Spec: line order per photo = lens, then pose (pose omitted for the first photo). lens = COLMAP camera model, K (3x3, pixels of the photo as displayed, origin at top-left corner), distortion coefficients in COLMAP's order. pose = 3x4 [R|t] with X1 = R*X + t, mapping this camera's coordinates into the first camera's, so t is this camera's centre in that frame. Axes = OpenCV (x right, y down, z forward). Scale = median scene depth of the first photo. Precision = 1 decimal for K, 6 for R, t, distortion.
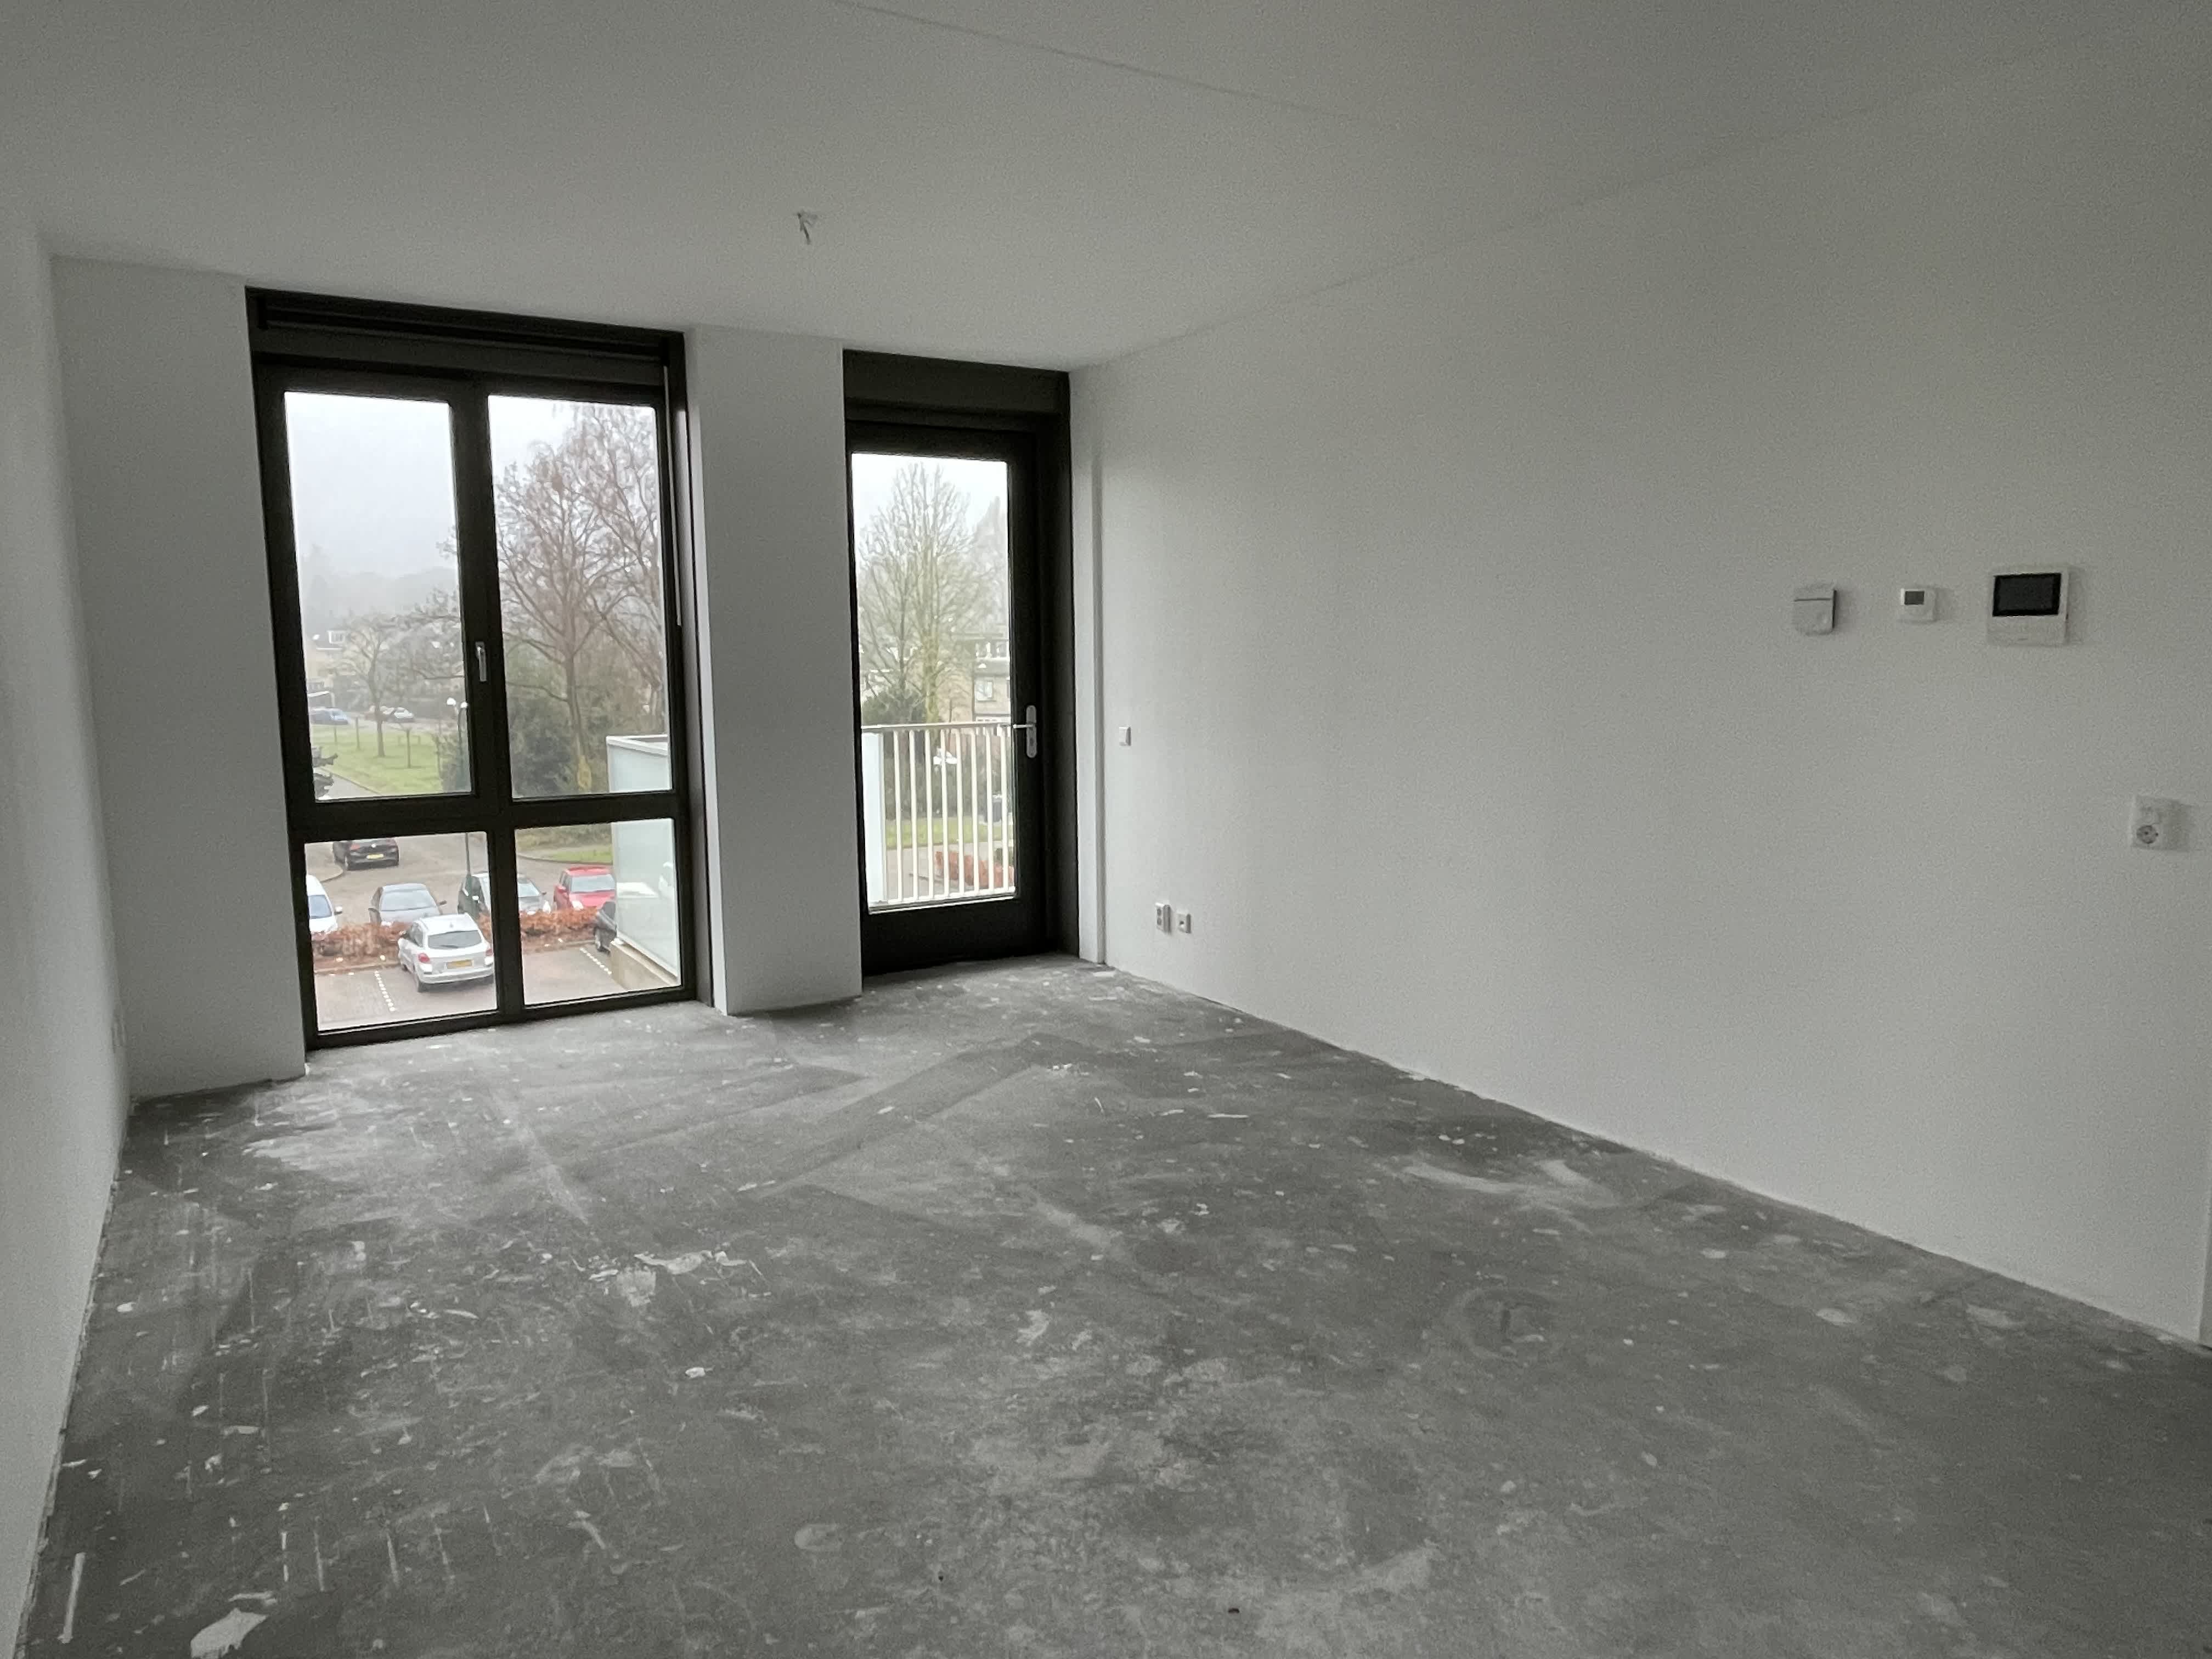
lens RADIAL K [[1442.8, 0, 1106.6], [0, 1442.8, 831.2], [0, 0, 1]] dist [0.000337, -0.006094]
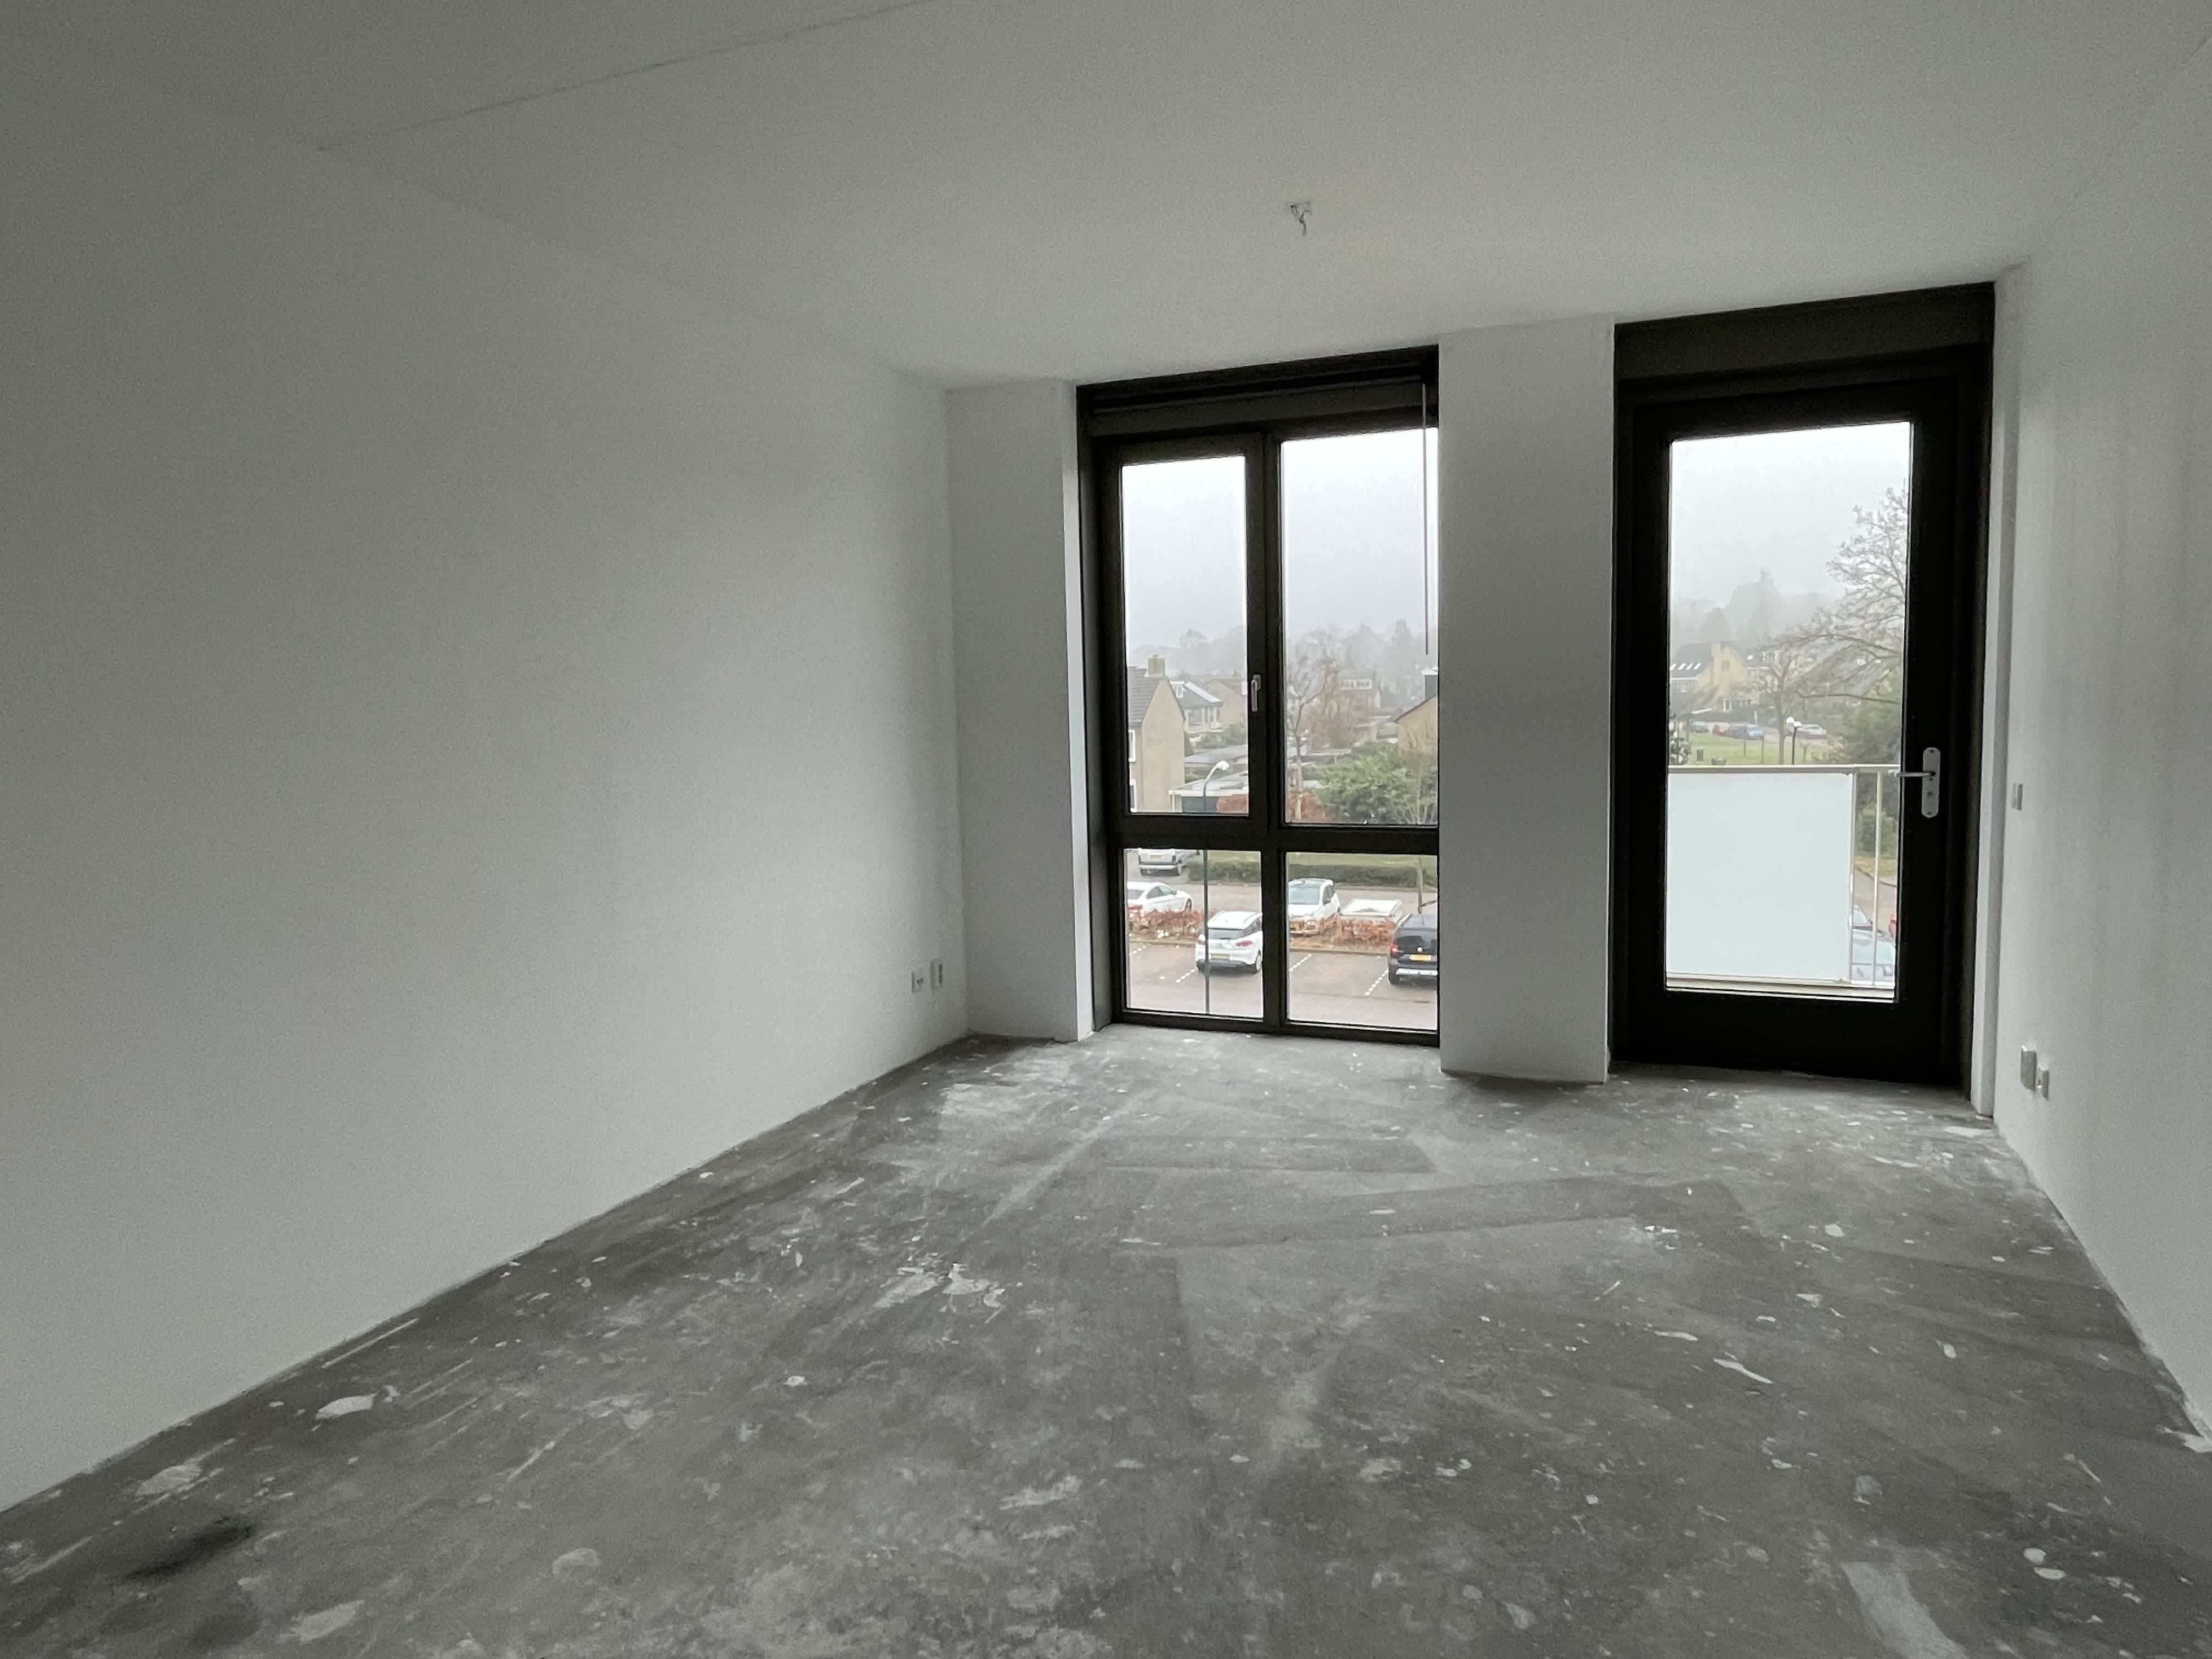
lens RADIAL K [[1392.8, 0, 1100.3], [0, 1392.8, 819.1], [0, 0, 1]] dist [-0.003560, -0.003631]
pose [[0.589160, 0.070751, -0.804913, 0.480723], [-0.084679, 0.996080, 0.025573, -0.057792], [0.803567, 0.053093, 0.592841, 0.425320]]
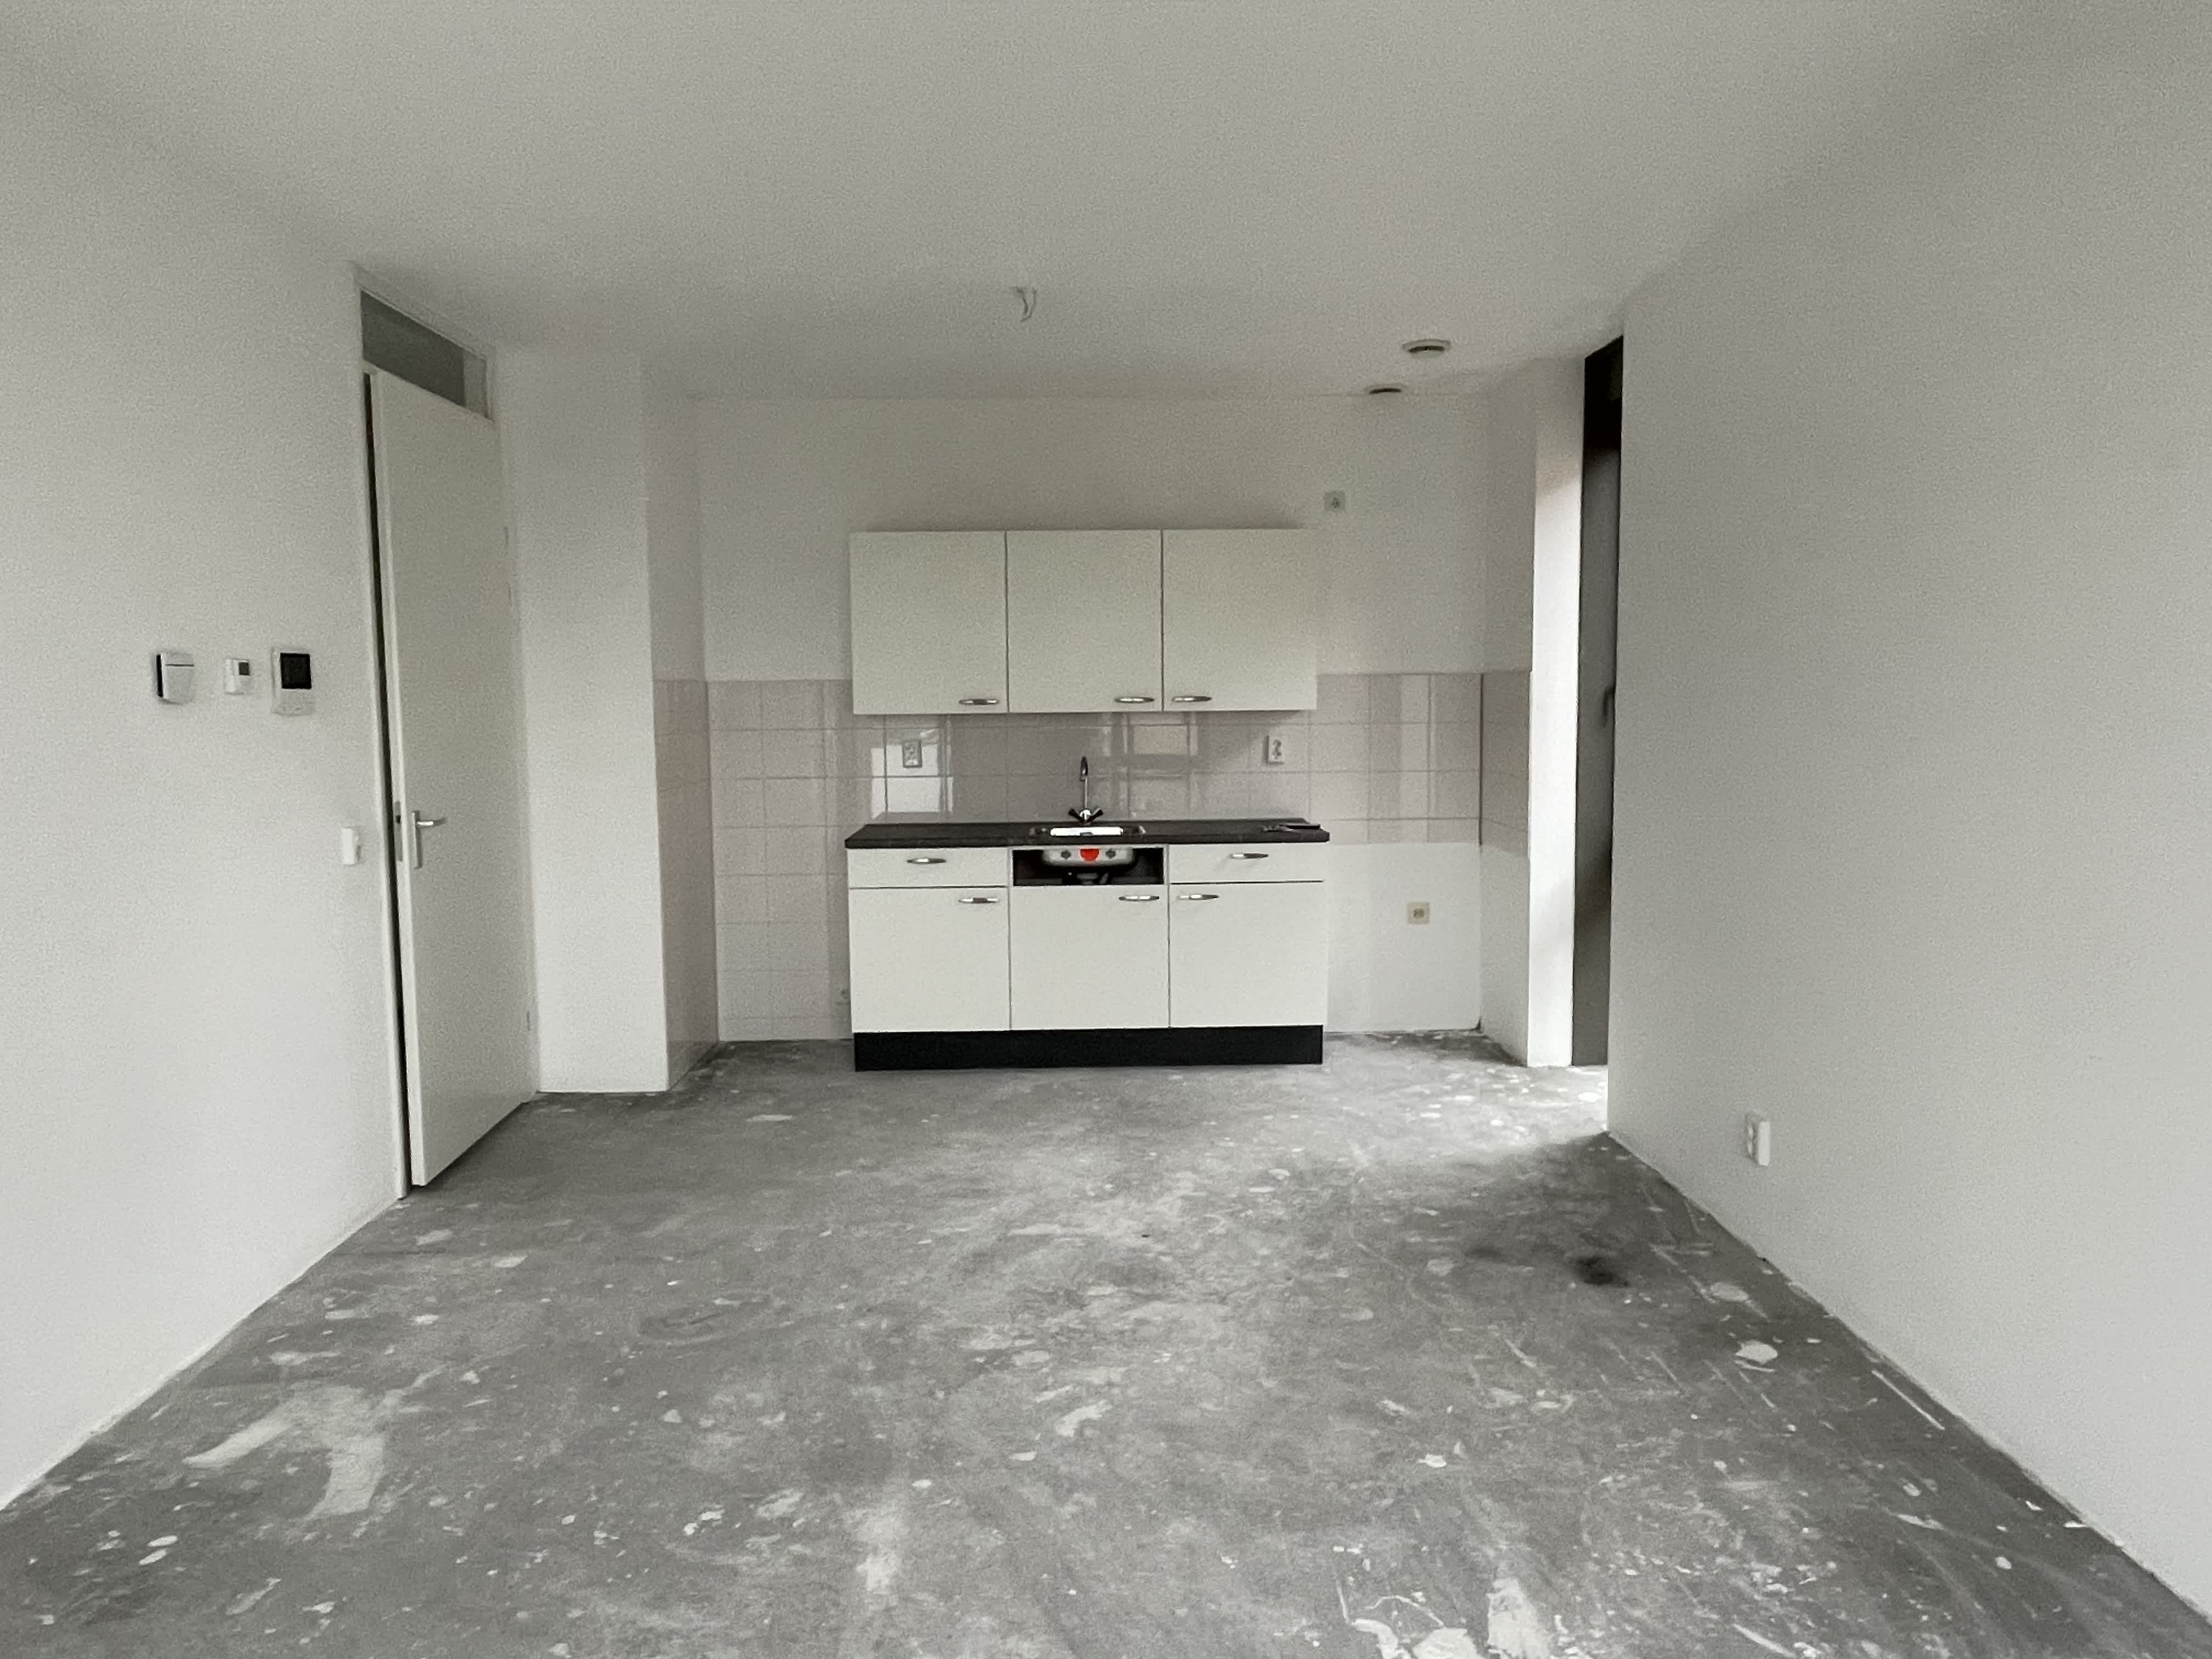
lens RADIAL K [[1442.8, 0, 1100.7], [0, 1442.8, 831.9], [0, 0, 1]] dist [0.000337, -0.006094]
pose [[-0.866806, -0.027808, 0.497869, -0.420615], [0.082965, 0.976484, 0.198985, -0.174987], [-0.491695, 0.213787, -0.844116, 1.381878]]
